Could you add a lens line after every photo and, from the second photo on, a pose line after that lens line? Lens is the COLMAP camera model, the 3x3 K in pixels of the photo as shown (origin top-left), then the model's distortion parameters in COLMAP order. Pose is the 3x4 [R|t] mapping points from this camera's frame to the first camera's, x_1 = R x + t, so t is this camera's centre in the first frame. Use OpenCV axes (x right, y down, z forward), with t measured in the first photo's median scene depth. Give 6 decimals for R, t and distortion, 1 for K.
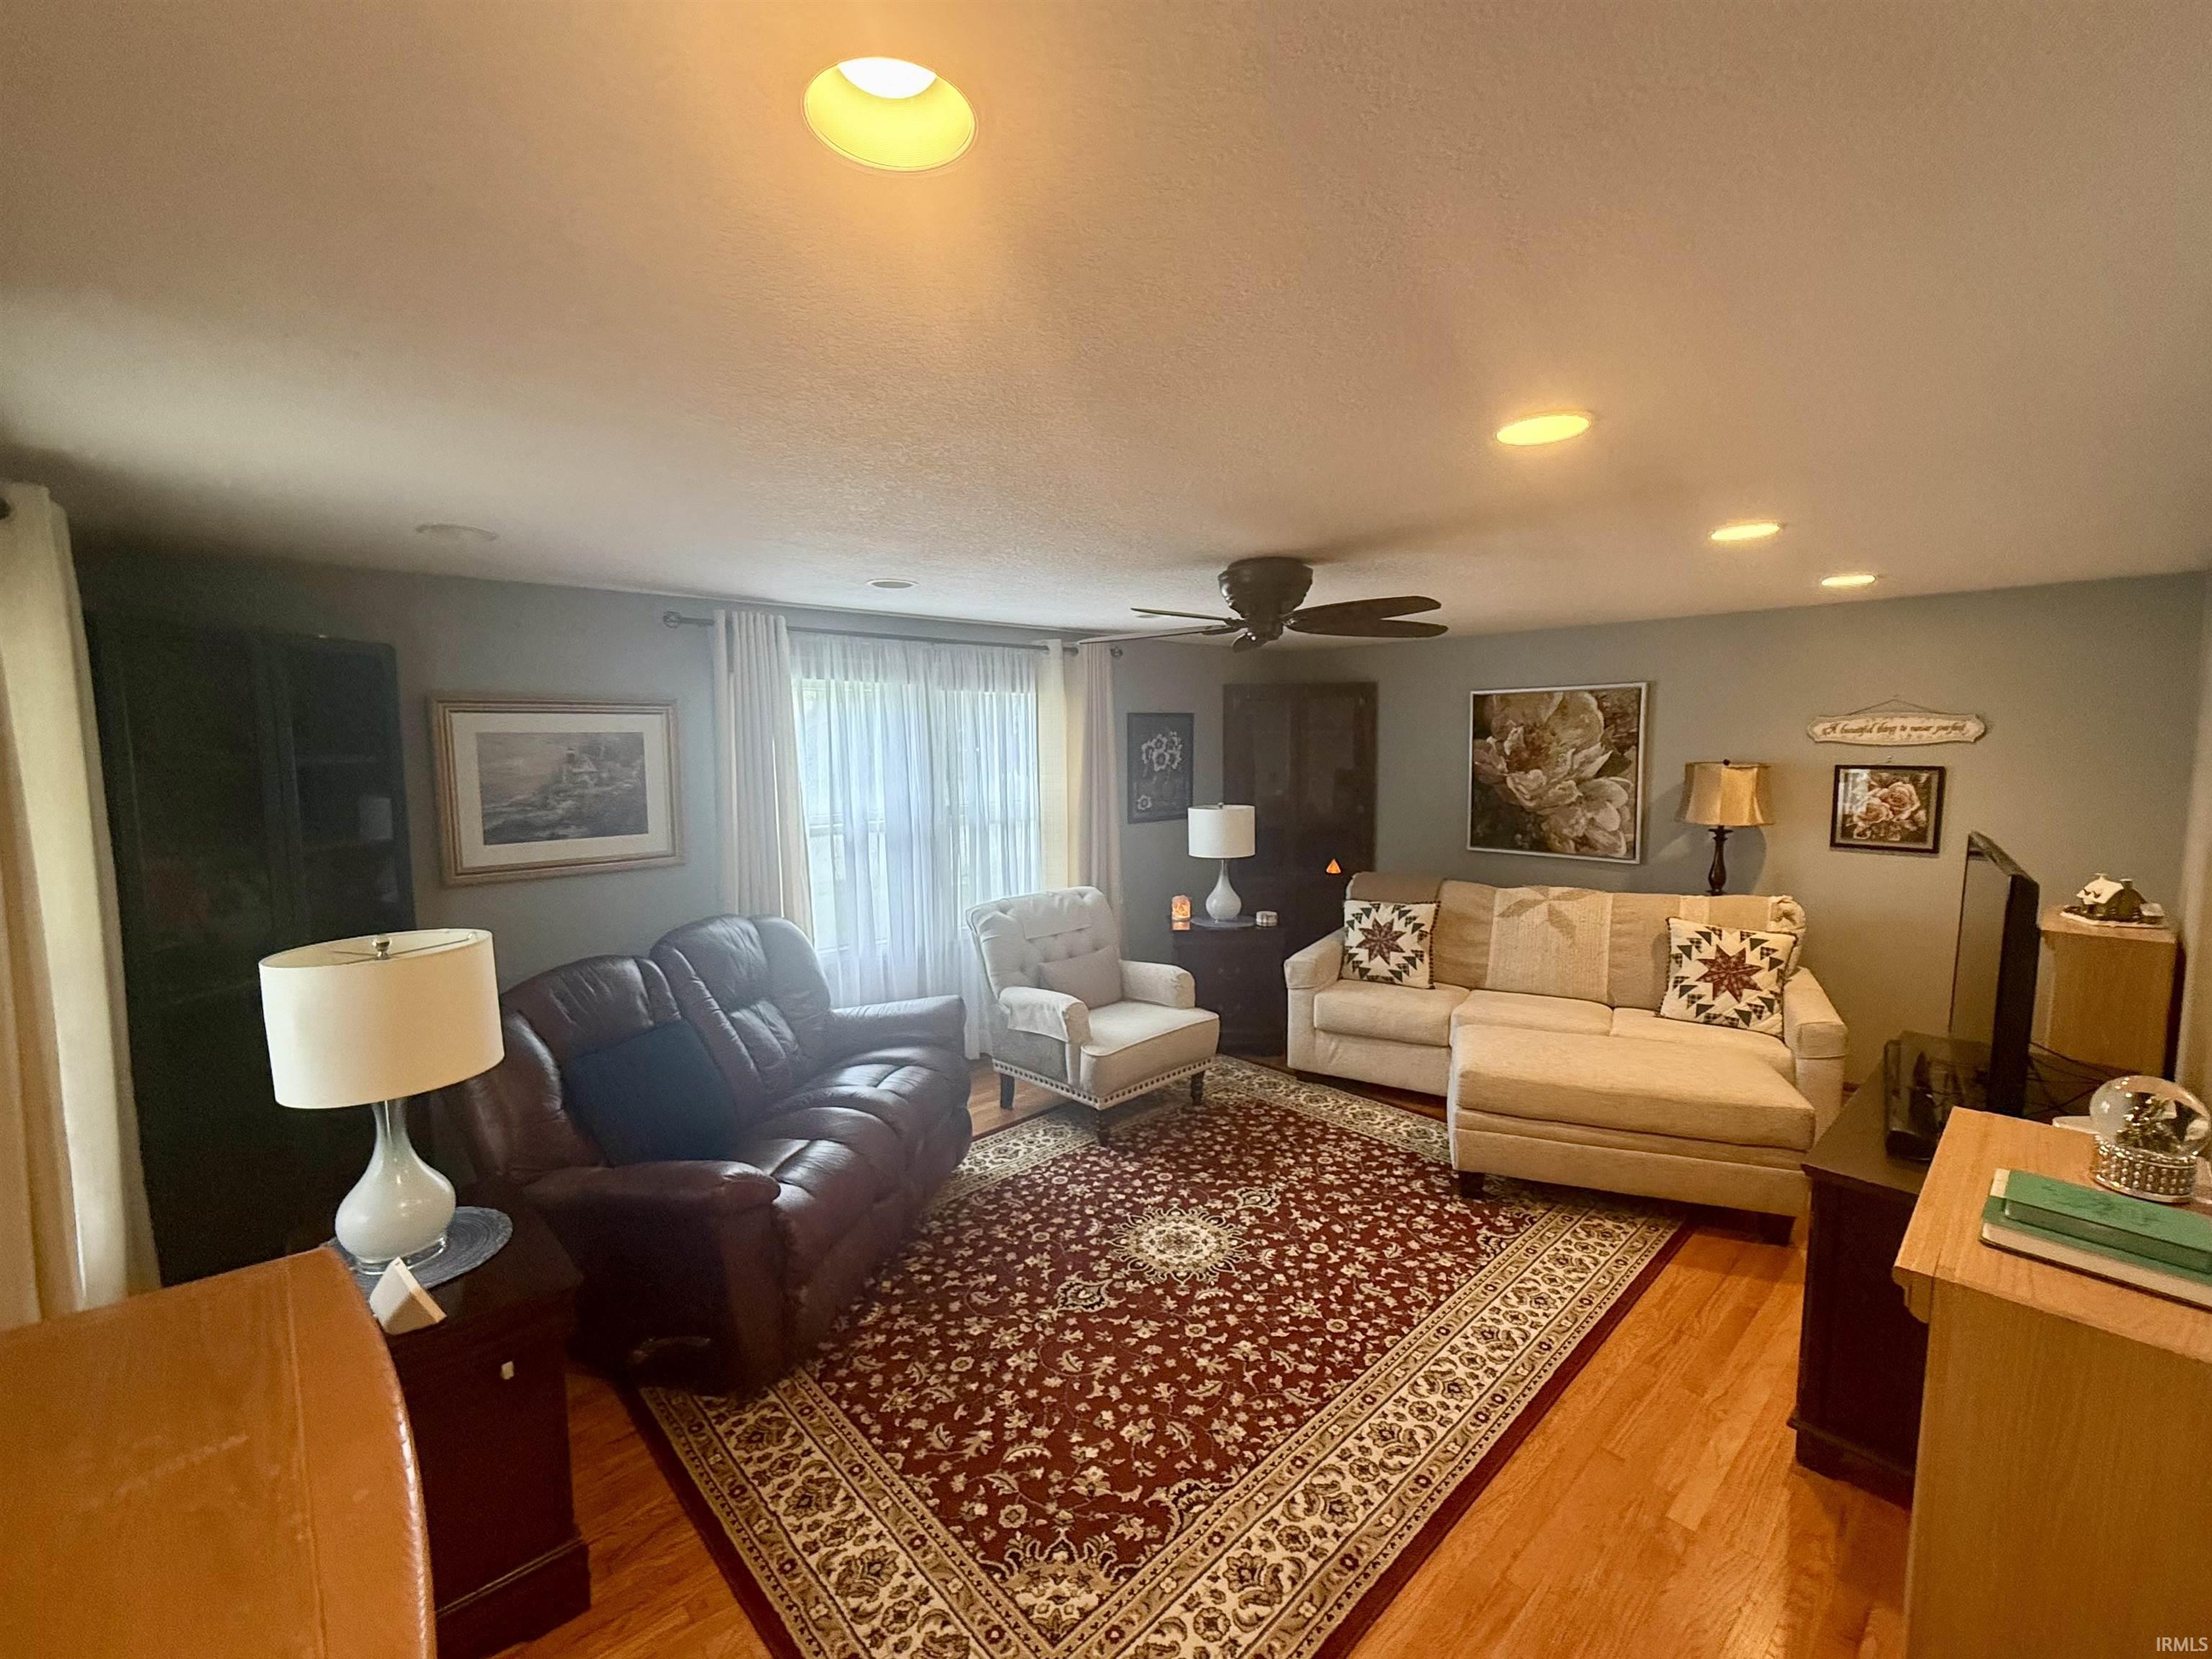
lens RADIAL K [[912.8, 0, 1101.7], [0, 912.8, 835.6], [0, 0, 1]] dist [-0.024053, -0.000201]
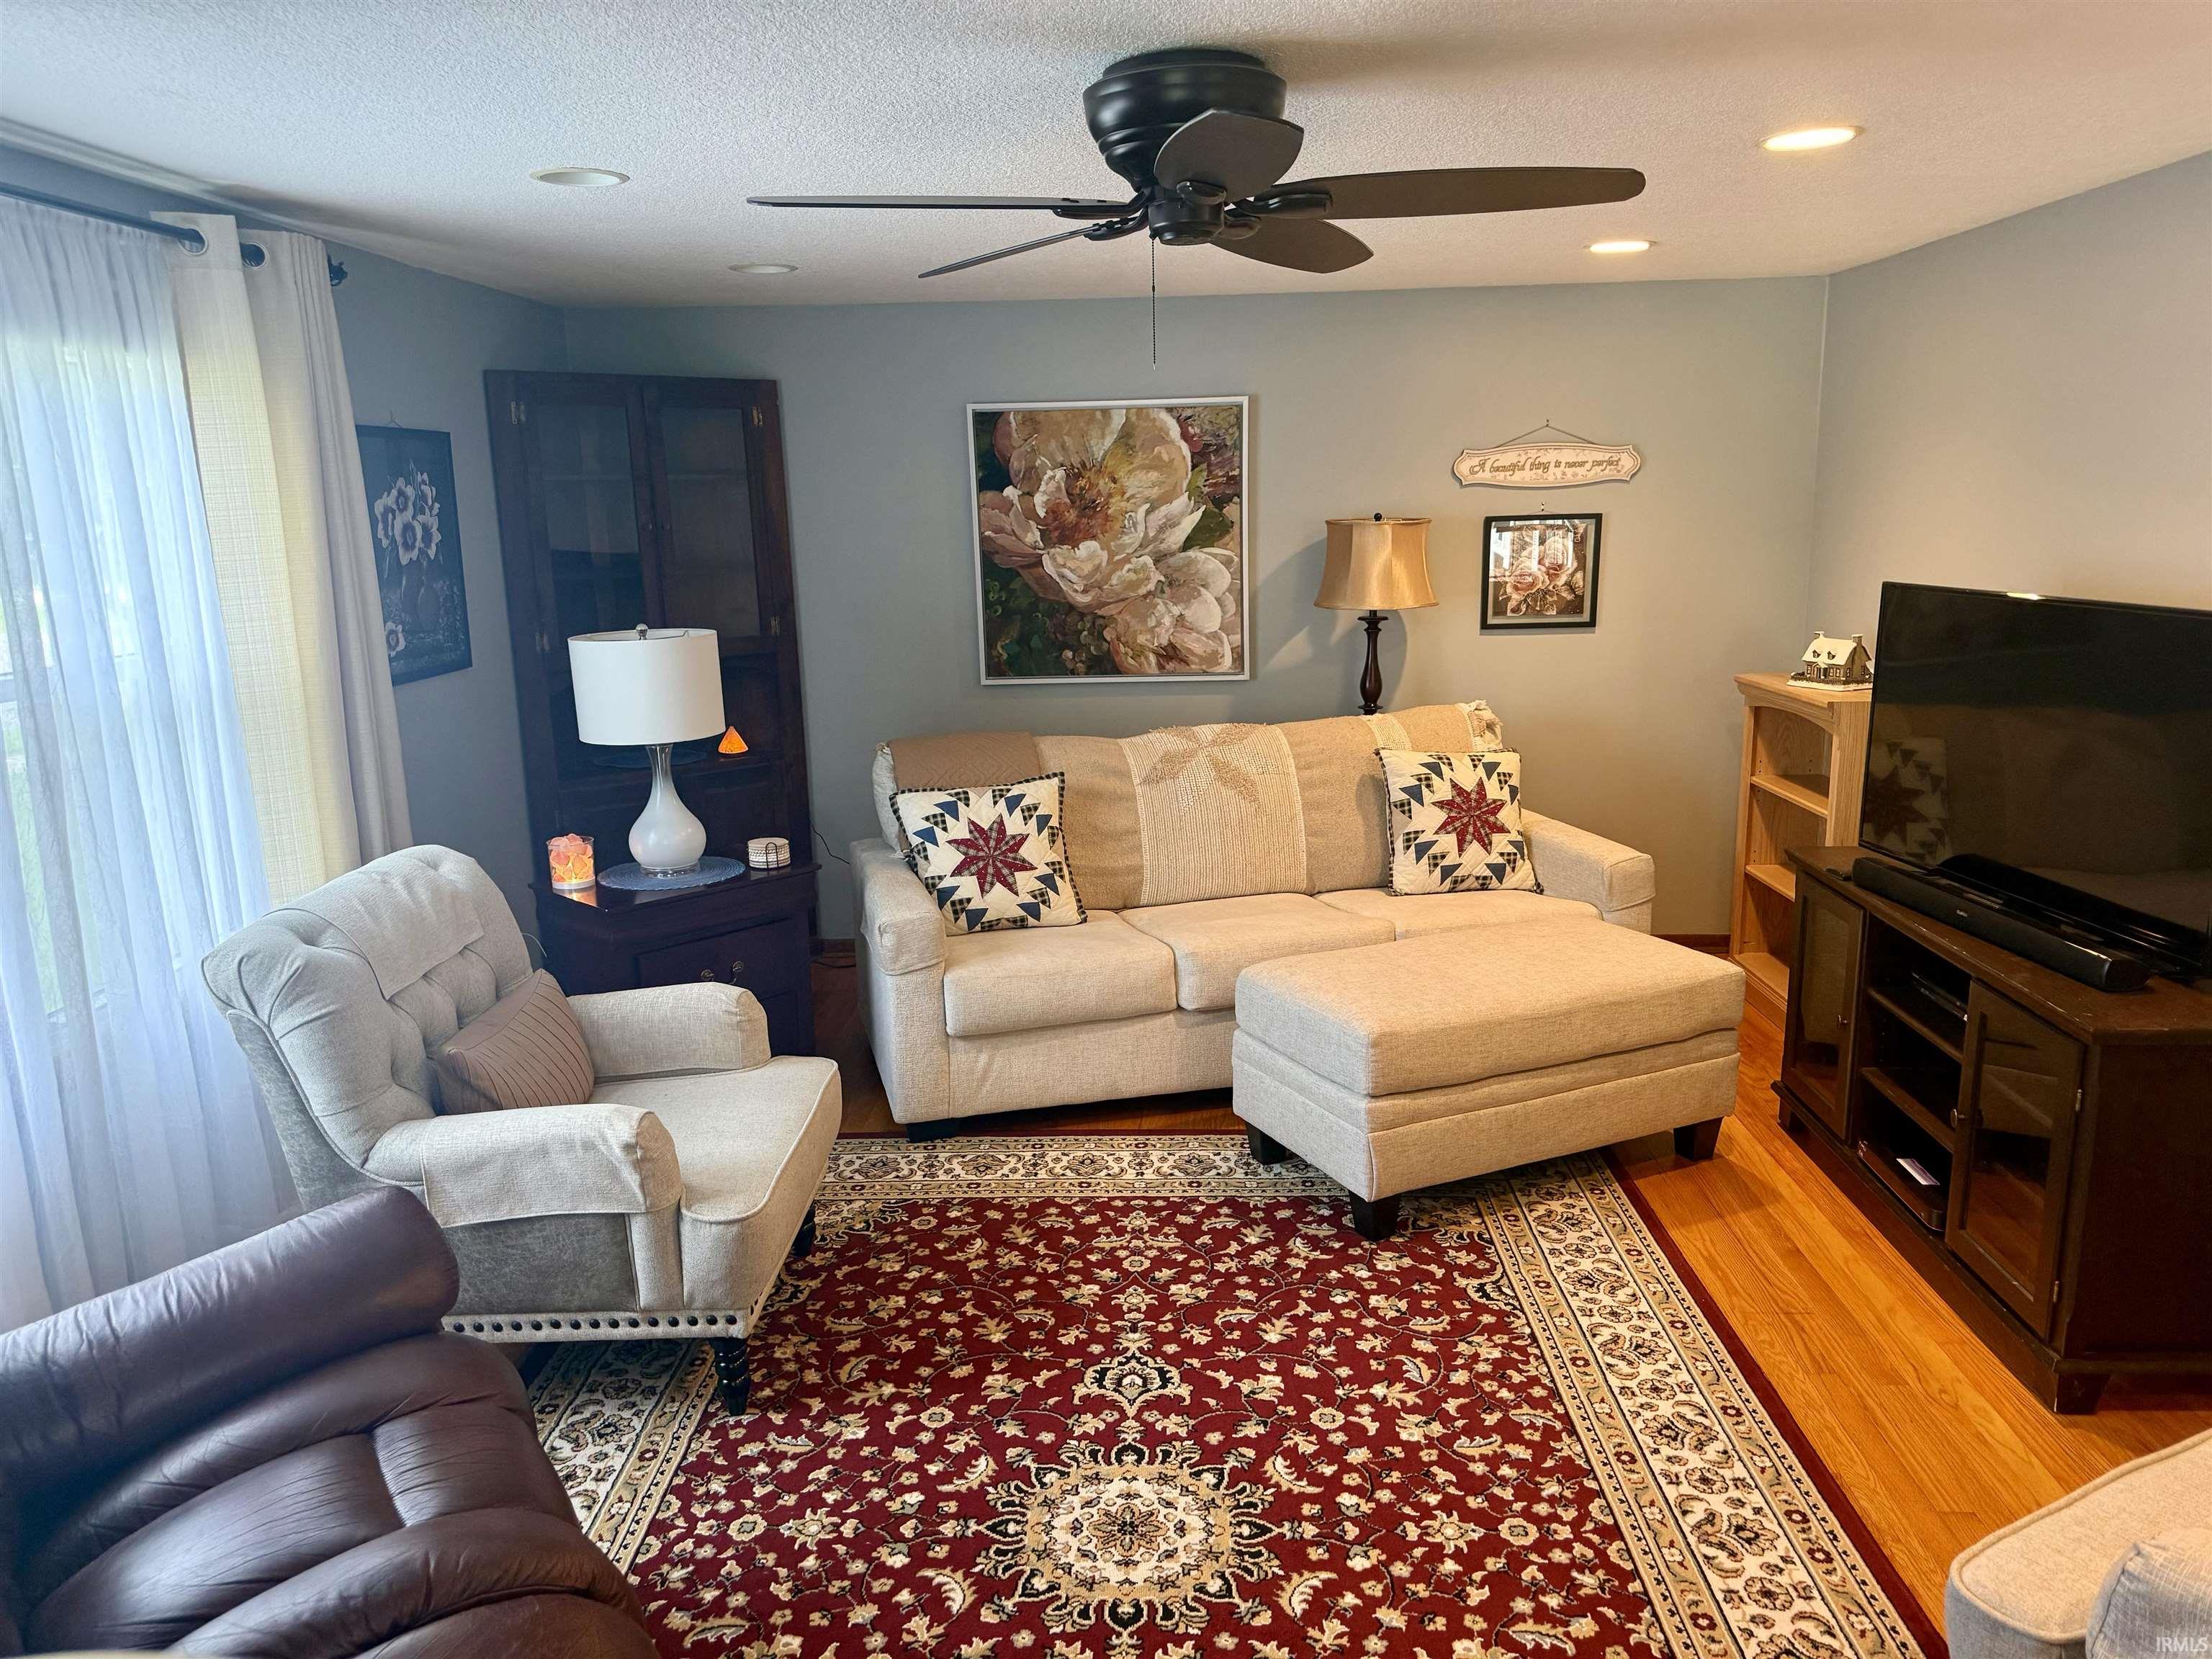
lens RADIAL K [[1519.2, 0, 1101.3], [0, 1519.2, 830.4], [0, 0, 1]] dist [0.031564, -0.030490]
pose [[0.711156, -0.154283, 0.685896, -0.311772], [0.089985, 0.987574, 0.128842, -0.014674], [-0.697252, -0.029906, 0.716202, 0.331153]]
